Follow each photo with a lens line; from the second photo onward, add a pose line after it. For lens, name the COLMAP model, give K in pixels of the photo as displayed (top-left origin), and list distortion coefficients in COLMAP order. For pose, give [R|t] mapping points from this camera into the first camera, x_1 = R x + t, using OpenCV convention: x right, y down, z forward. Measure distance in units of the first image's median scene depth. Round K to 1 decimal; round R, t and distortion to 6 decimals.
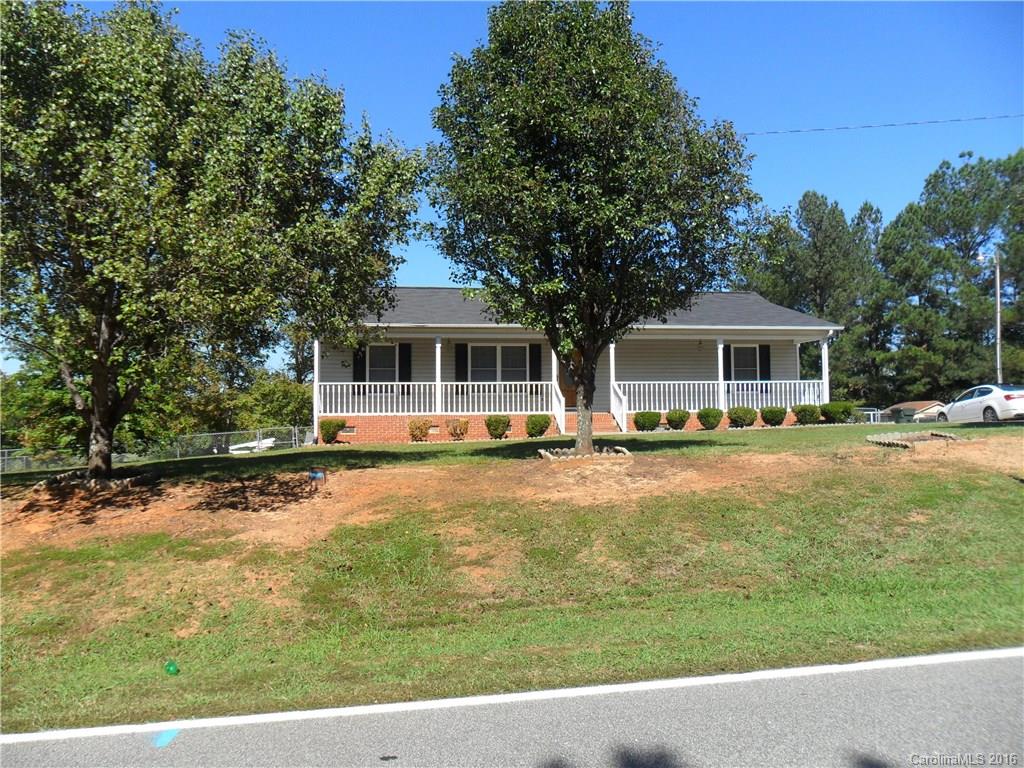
lens RADIAL K [[815.7, 0, 512.0], [0, 815.7, 384.0], [0, 0, 1]] dist [-0.049220, 0.039162]
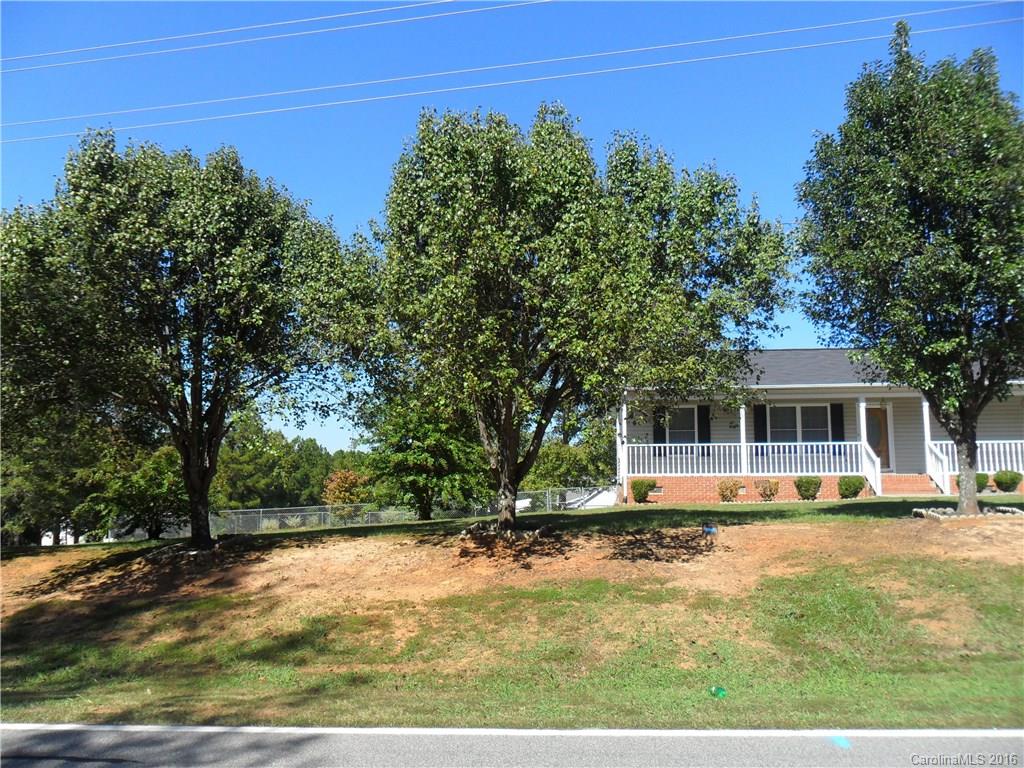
lens RADIAL K [[815.7, 0, 512.0], [0, 815.7, 384.0], [0, 0, 1]] dist [-0.049220, 0.039162]
pose [[0.963124, -0.025432, -0.267855, -0.098256], [0.004873, 0.997008, -0.077142, 0.000894], [0.269015, 0.072993, 0.960366, -0.052978]]
